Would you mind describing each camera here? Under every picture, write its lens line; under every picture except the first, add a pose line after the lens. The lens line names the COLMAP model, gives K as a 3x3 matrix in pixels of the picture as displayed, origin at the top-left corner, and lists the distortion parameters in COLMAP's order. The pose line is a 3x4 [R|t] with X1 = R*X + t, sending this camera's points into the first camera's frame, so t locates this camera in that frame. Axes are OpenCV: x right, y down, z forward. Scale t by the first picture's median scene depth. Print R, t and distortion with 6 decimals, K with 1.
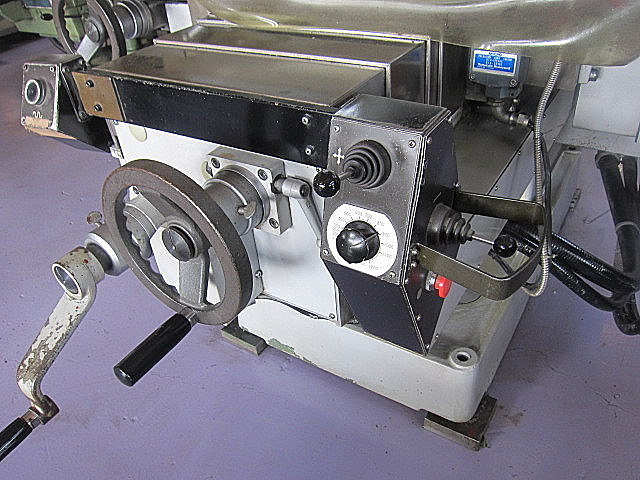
lens RADIAL K [[528.9, 0, 320.0], [0, 528.9, 240.0], [0, 0, 1]] dist [-0.072201, 0.040897]
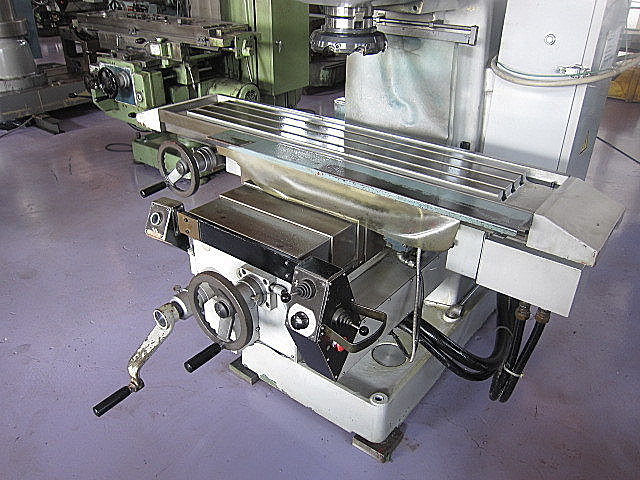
lens RADIAL K [[528.9, 0, 320.0], [0, 528.9, 240.0], [0, 0, 1]] dist [-0.072201, 0.040897]
pose [[0.991288, 0.126113, -0.037994, 0.152624], [-0.129712, 0.984819, -0.115358, -0.067885], [0.022869, 0.119281, 0.992597, -1.010620]]
